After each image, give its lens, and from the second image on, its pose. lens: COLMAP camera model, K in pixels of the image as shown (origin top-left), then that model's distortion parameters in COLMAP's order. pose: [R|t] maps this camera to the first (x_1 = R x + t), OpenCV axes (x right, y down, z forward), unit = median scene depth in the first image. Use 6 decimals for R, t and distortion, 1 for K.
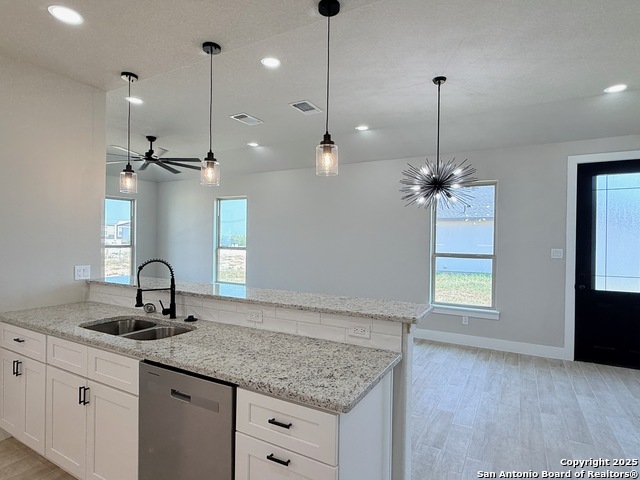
lens RADIAL K [[352.0, 0, 318.7], [0, 352.0, 242.1], [0, 0, 1]] dist [0.001139, 0.000357]
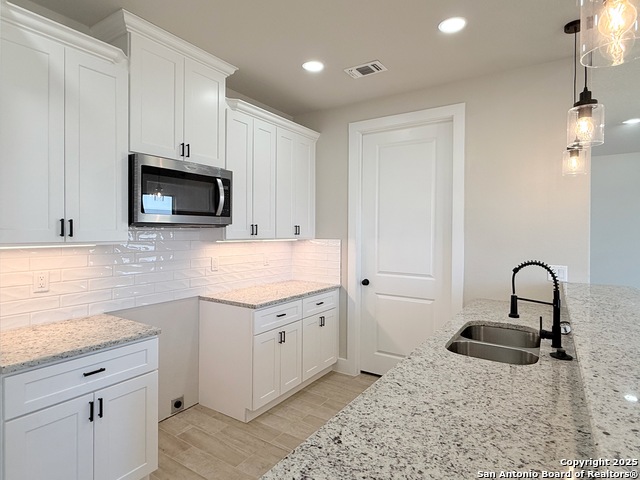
lens RADIAL K [[359.8, 0, 320.6], [0, 359.8, 234.0], [0, 0, 1]] dist [0.002008, 0.000074]
pose [[-0.064270, -0.005891, -0.997915, 0.190339], [-0.013232, 0.999900, -0.005051, 0.000389], [0.997845, 0.012880, -0.064341, 0.328436]]
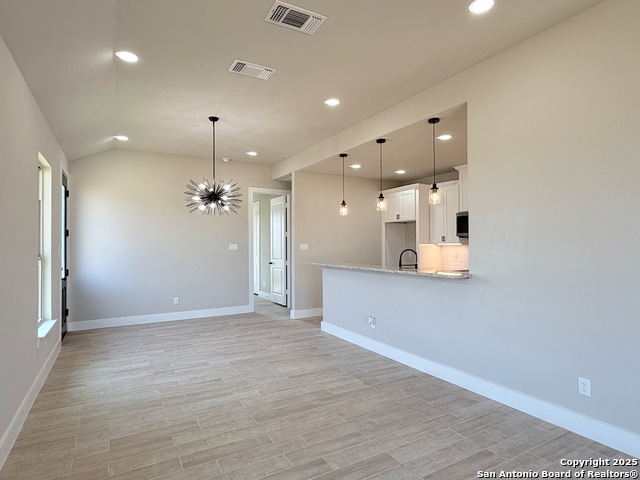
lens RADIAL K [[361.4, 0, 320.0], [0, 361.4, 240.0], [0, 0, 1]] dist [0.002245, 0.000480]
pose [[-0.859772, -0.000967, 0.510678, -0.580439], [-0.001066, 0.999999, 0.000100, 0.000324], [-0.510677, -0.000459, -0.859772, 1.618097]]
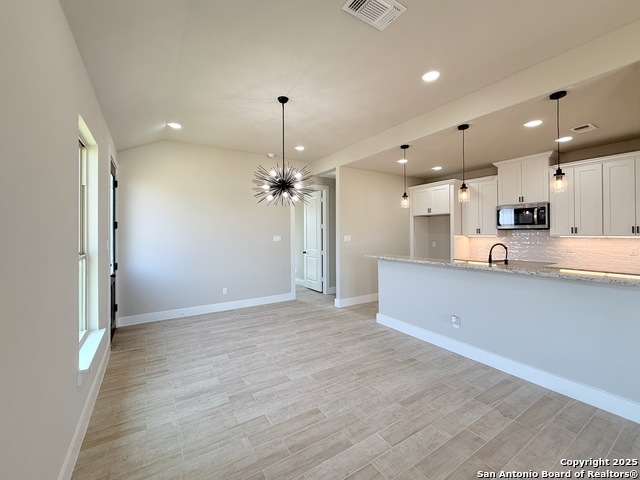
lens RADIAL K [[268.0, 0, 318.5], [0, 268.0, 231.4], [0, 0, 1]] dist [-0.000127, 0.000055]
pose [[-0.882154, -0.004293, 0.470942, -0.166433], [-0.001694, 0.999981, 0.005942, -0.009590], [-0.470958, 0.004444, -0.882144, 1.440980]]
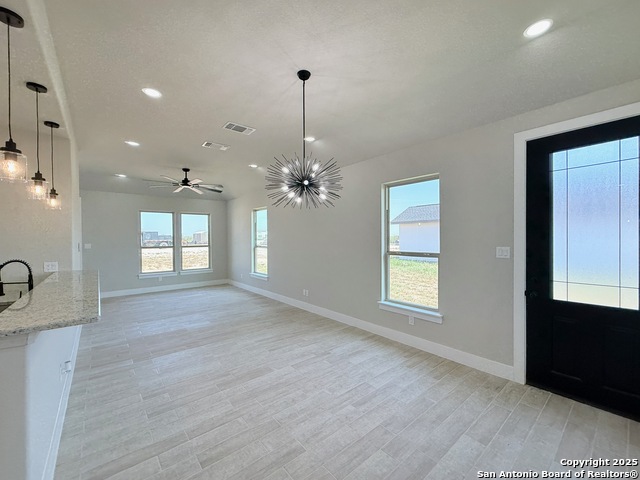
lens RADIAL K [[262.2, 0, 318.5], [0, 262.2, 240.8], [0, 0, 1]] dist [0.001006, 0.000087]
pose [[0.934694, -0.014880, -0.355142, 0.515884], [0.015106, 0.999884, -0.002138, -0.000788], [0.355133, -0.003367, 0.934810, 0.274766]]
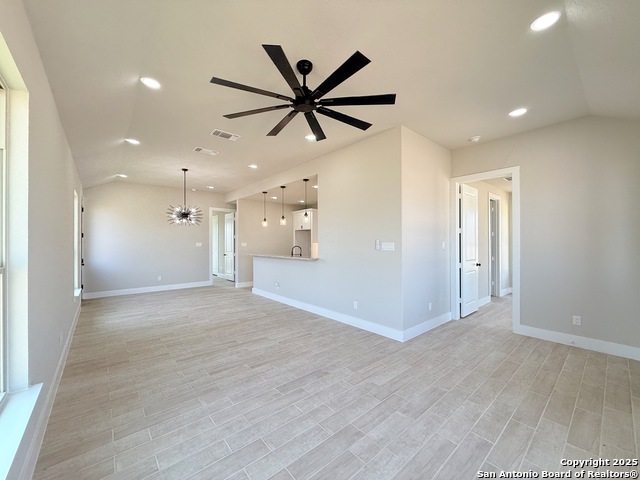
lens RADIAL K [[254.2, 0, 318.2], [0, 254.2, 240.3], [0, 0, 1]] dist [0.000572, 0.000055]
pose [[-0.939675, -0.006255, 0.342010, -0.857453], [-0.005970, 0.999980, 0.001884, -0.006878], [-0.342015, -0.000271, -0.939694, 1.853054]]
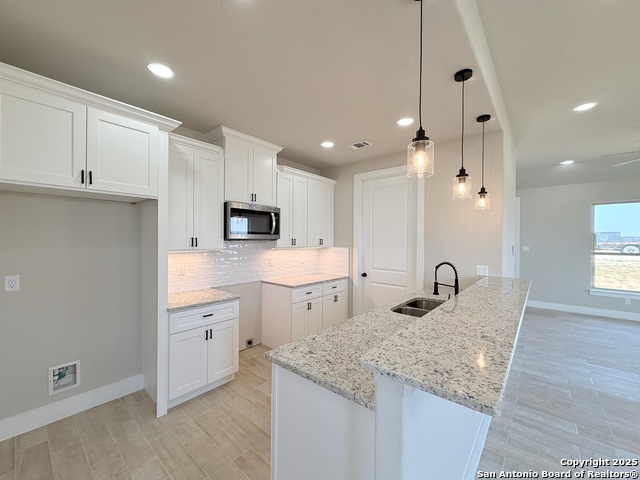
lens RADIAL K [[262.2, 0, 318.5], [0, 262.2, 240.8], [0, 0, 1]] dist [0.001006, 0.000087]
pose [[-0.193718, -0.009579, -0.981010, 0.327993], [-0.015401, 0.999859, -0.006721, -0.008977], [0.980936, 0.013807, -0.193838, 0.402121]]
